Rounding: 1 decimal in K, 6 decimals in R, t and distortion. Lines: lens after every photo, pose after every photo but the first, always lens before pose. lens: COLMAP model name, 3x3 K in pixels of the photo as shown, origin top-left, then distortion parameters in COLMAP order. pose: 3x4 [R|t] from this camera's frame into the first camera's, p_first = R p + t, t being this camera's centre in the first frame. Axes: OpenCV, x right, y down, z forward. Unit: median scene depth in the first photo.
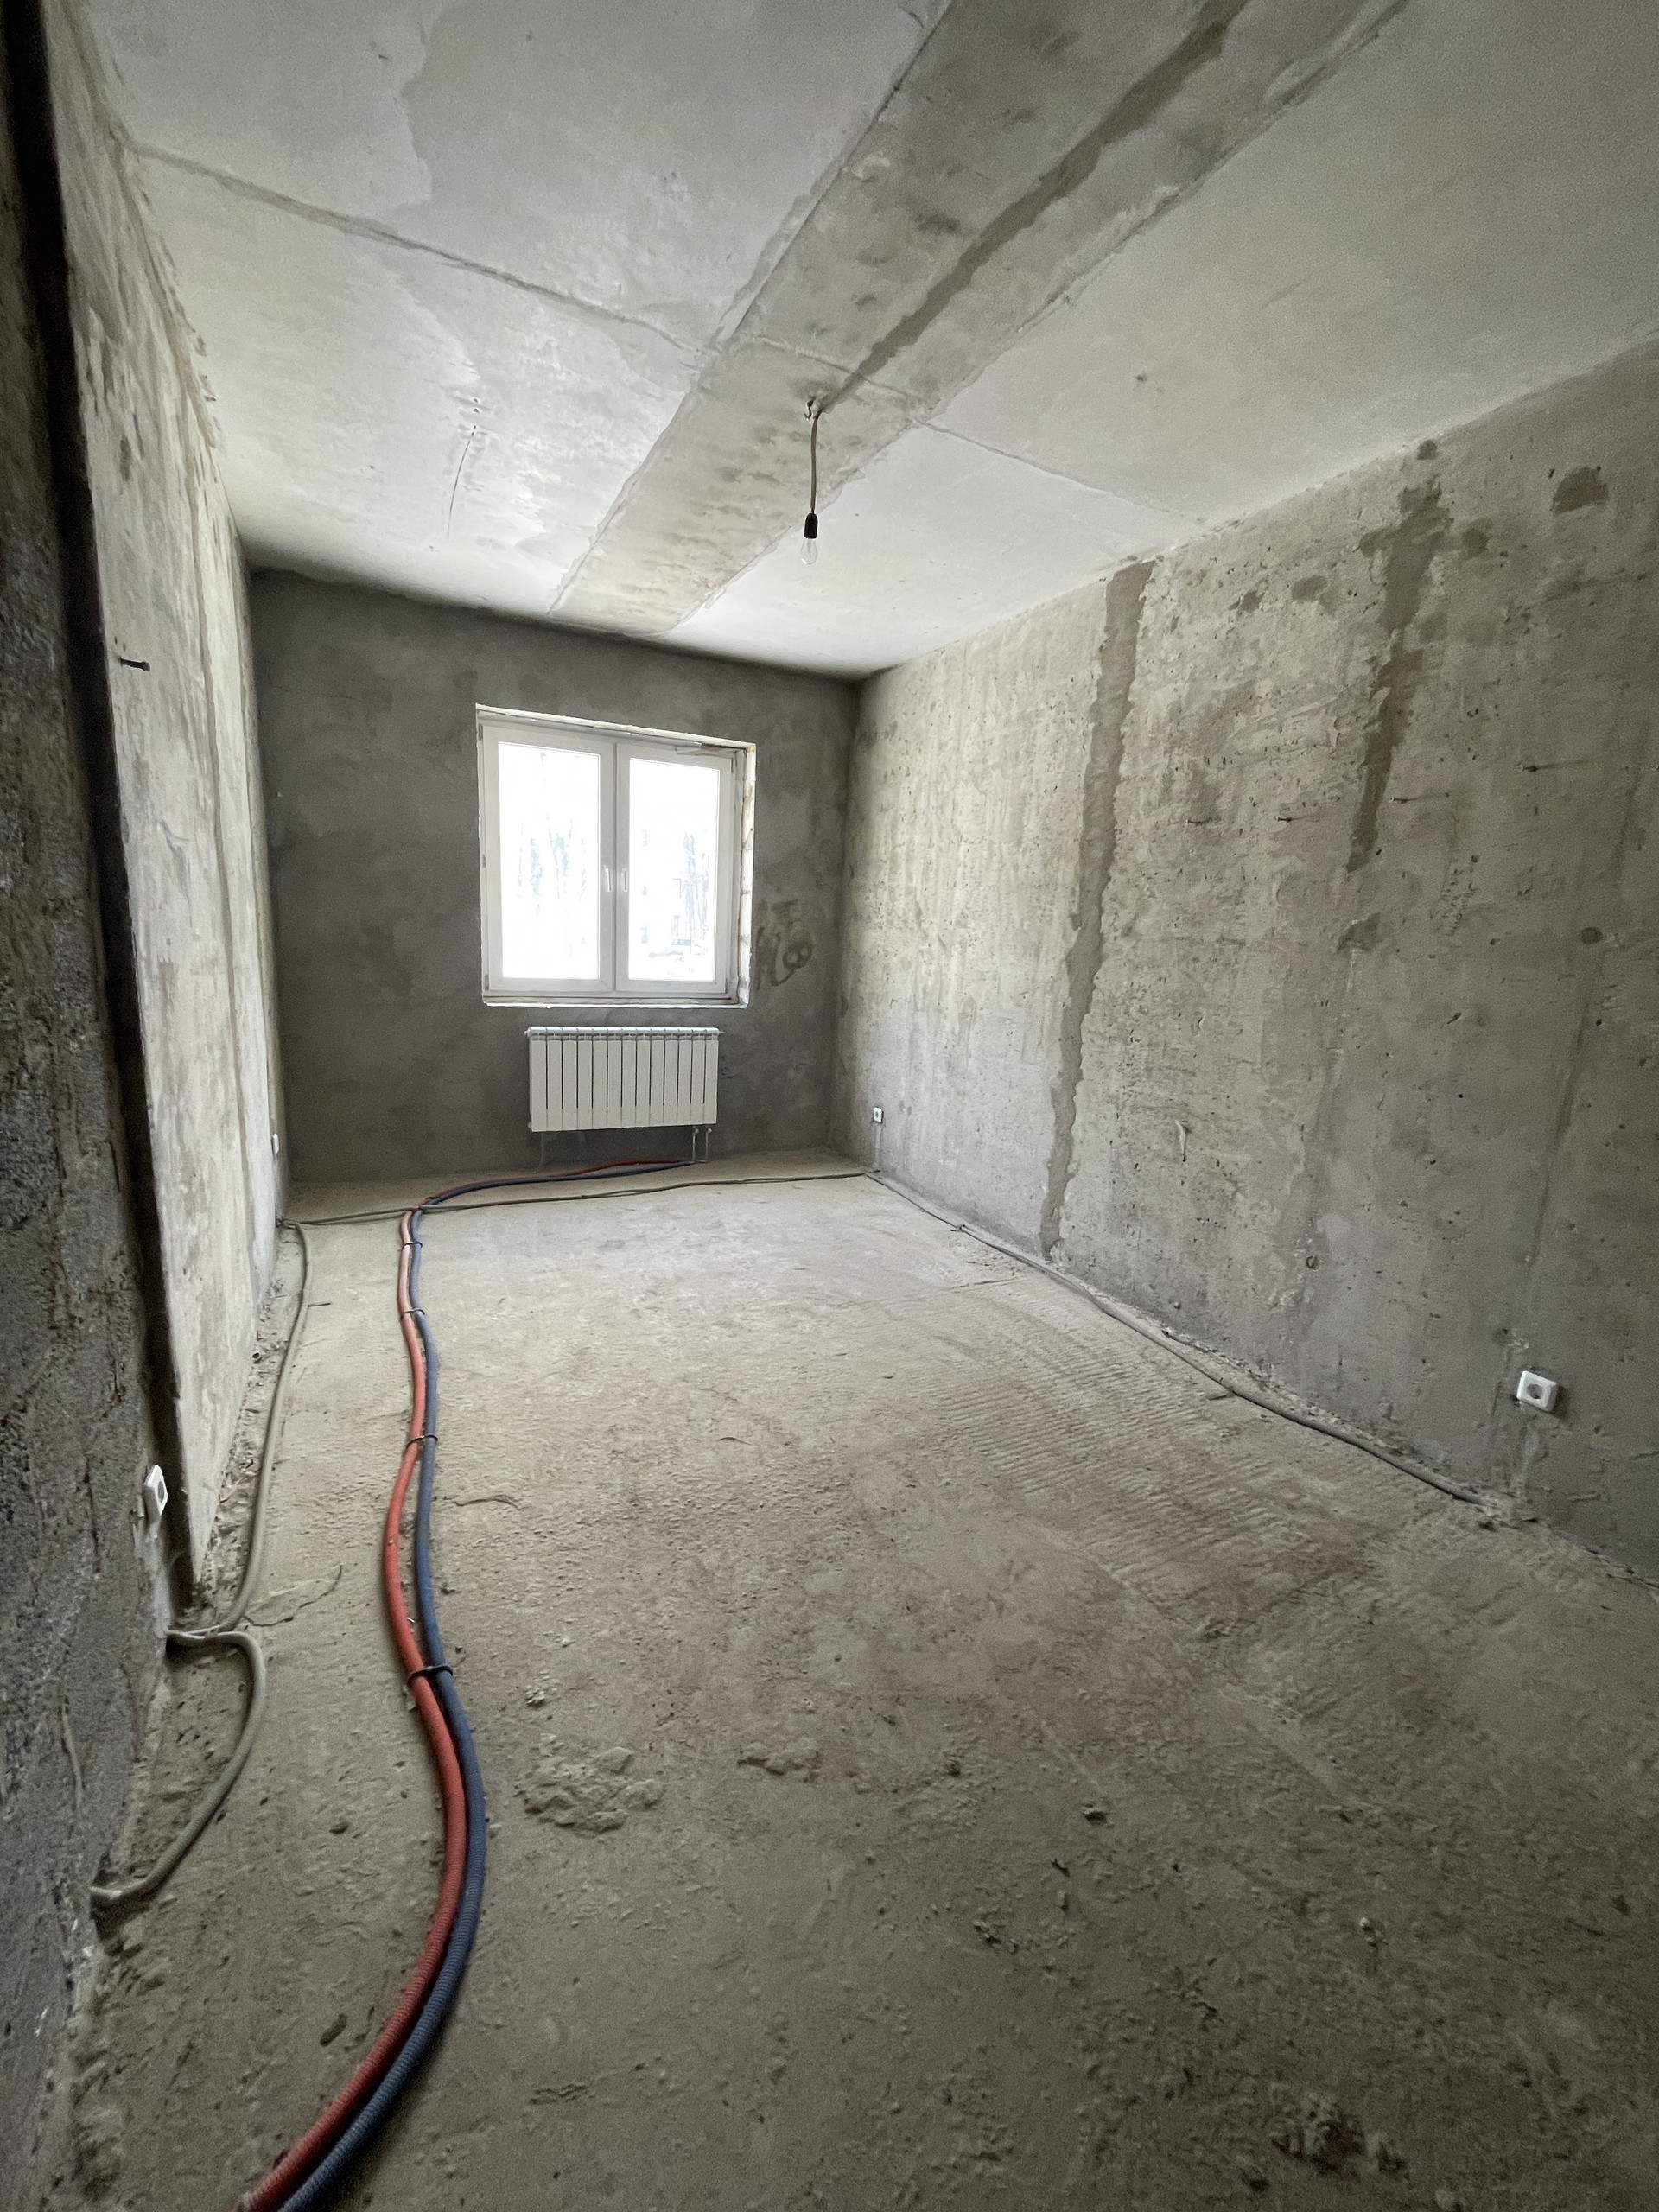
lens RADIAL K [[895.5, 0, 812.8], [0, 895.5, 1113.4], [0, 0, 1]] dist [-0.004262, 0.000024]
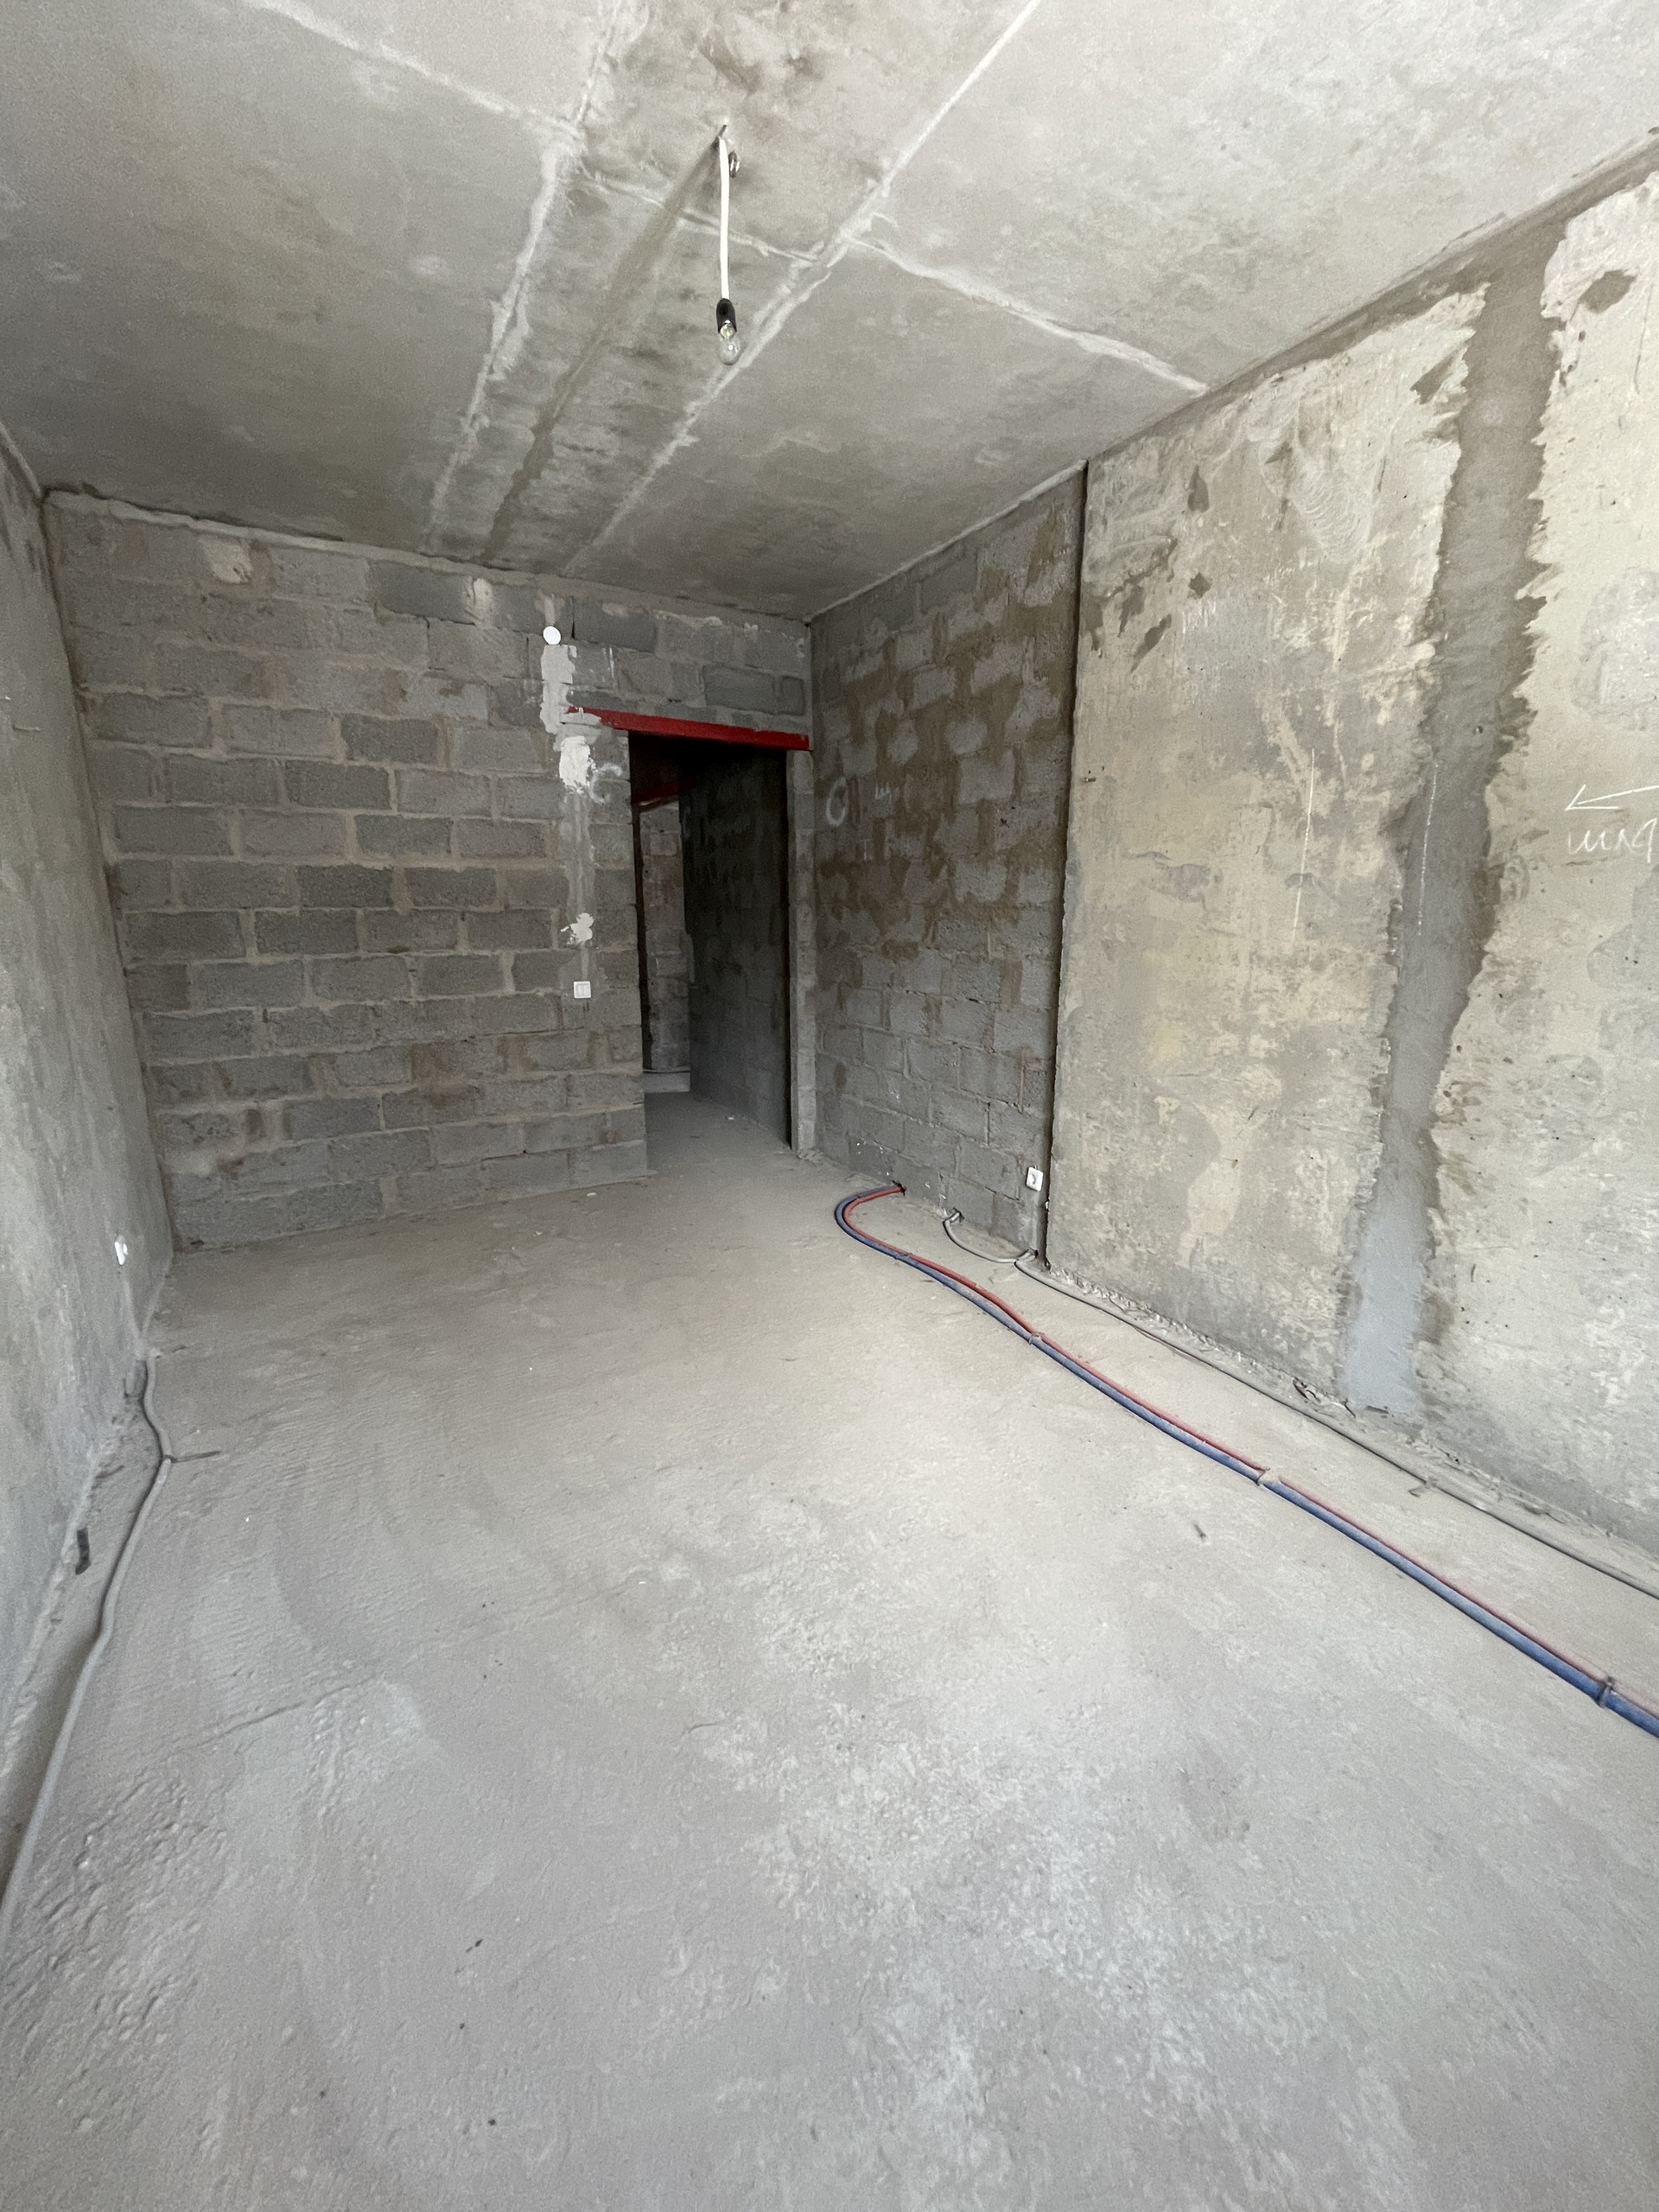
lens RADIAL K [[895.5, 0, 826.3], [0, 895.5, 1106.5], [0, 0, 1]] dist [-0.004262, 0.000024]
pose [[-0.996460, -0.034949, -0.076460, -0.042581], [-0.063667, 0.907660, 0.414849, -0.380496], [0.054901, 0.418248, -0.906672, 1.811050]]
